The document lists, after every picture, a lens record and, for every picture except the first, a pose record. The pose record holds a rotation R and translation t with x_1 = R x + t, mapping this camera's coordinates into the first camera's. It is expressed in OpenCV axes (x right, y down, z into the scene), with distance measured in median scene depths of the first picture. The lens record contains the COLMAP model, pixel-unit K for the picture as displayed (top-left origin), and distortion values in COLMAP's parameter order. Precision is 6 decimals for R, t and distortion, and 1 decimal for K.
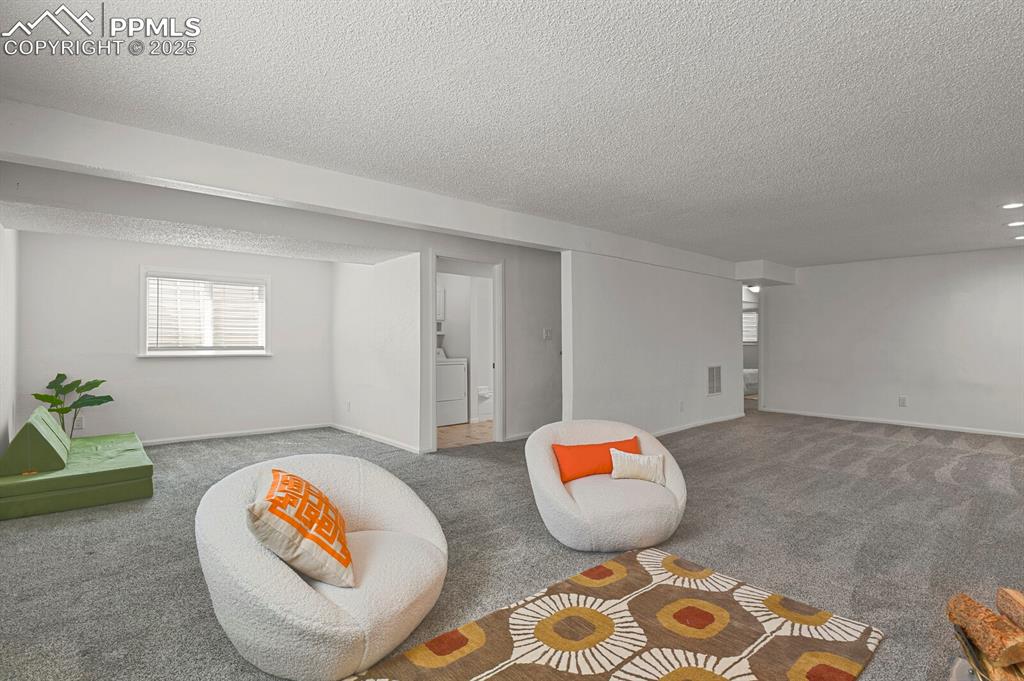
lens RADIAL K [[516.7, 0, 508.9], [0, 516.7, 340.6], [0, 0, 1]] dist [-0.021402, -0.001075]
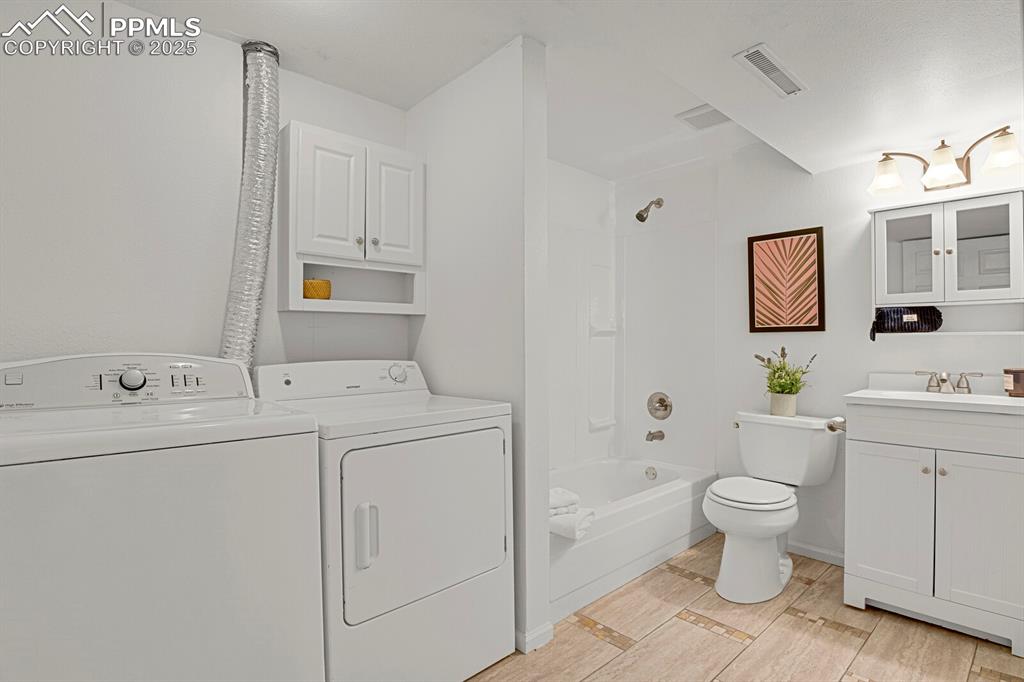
lens RADIAL K [[516.7, 0, 508.8], [0, 516.7, 338.8], [0, 0, 1]] dist [-0.021402, -0.001075]
pose [[0.999857, -0.008113, 0.014831, -0.083087], [0.007970, 0.999921, 0.009709, -0.000059], [-0.014909, -0.009590, 0.999843, 0.723055]]
